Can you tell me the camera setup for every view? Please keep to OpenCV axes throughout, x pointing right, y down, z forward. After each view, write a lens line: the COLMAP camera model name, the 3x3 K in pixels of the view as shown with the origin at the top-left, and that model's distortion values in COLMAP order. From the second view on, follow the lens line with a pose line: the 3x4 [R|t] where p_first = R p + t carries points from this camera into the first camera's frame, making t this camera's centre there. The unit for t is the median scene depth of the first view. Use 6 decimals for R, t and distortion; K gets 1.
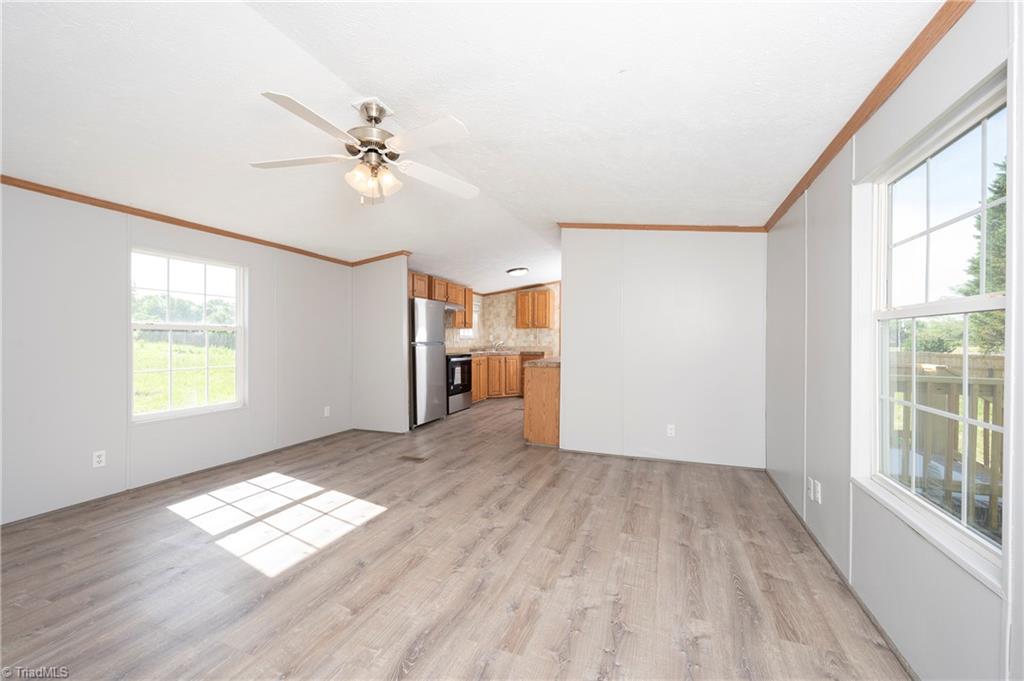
lens RADIAL K [[407.3, 0, 507.4], [0, 407.3, 343.2], [0, 0, 1]] dist [0.001042, -0.000059]
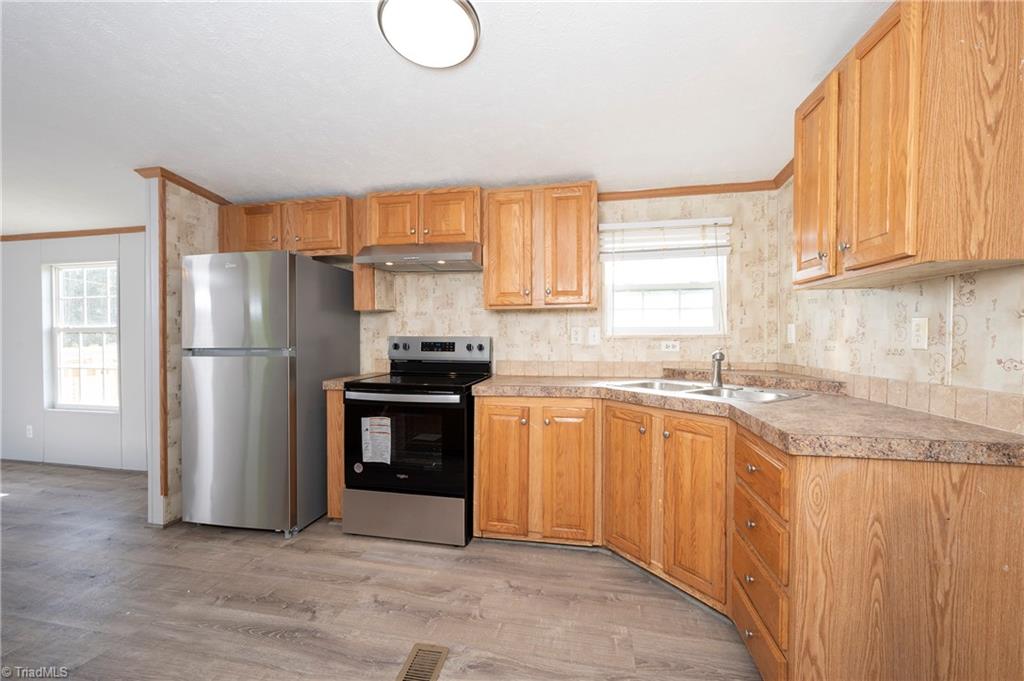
lens RADIAL K [[407.3, 0, 512.3], [0, 407.3, 339.7], [0, 0, 1]] dist [0.001042, -0.000059]
pose [[0.175936, 0.010424, -0.984346, 0.215660], [-0.005285, 0.999940, 0.009644, -0.012655], [0.984387, 0.003506, 0.175980, 0.872321]]
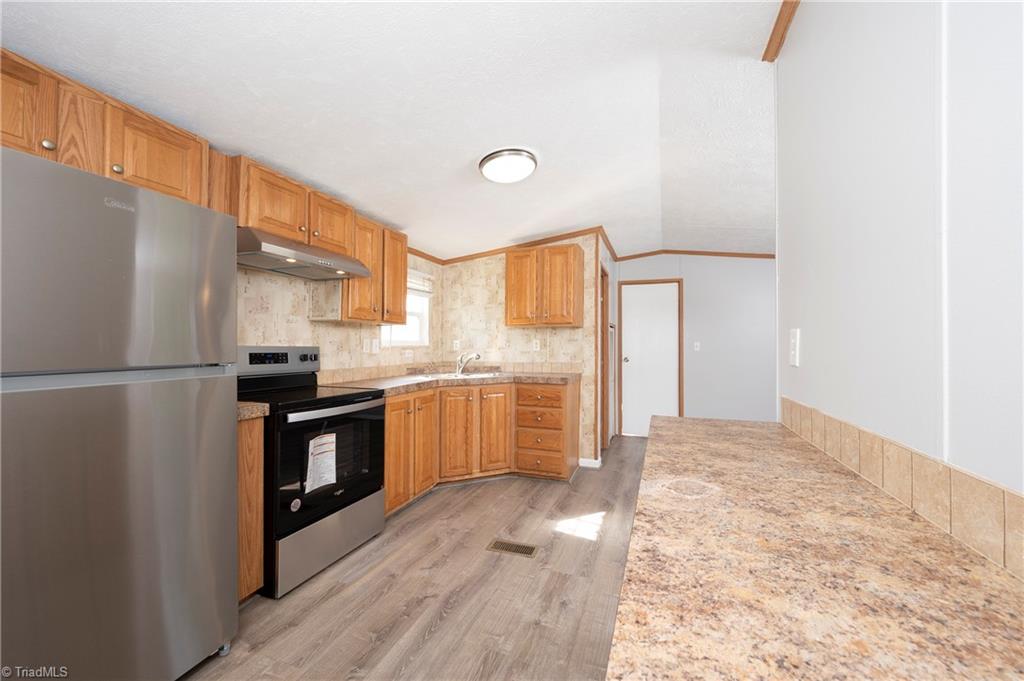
lens RADIAL K [[407.3, 0, 520.5], [0, 407.3, 342.0], [0, 0, 1]] dist [0.001042, -0.000059]
pose [[0.999056, 0.000957, 0.043436, 0.019375], [-0.000139, 0.999823, -0.018826, -0.009129], [-0.043446, 0.018802, 0.998879, 0.547509]]
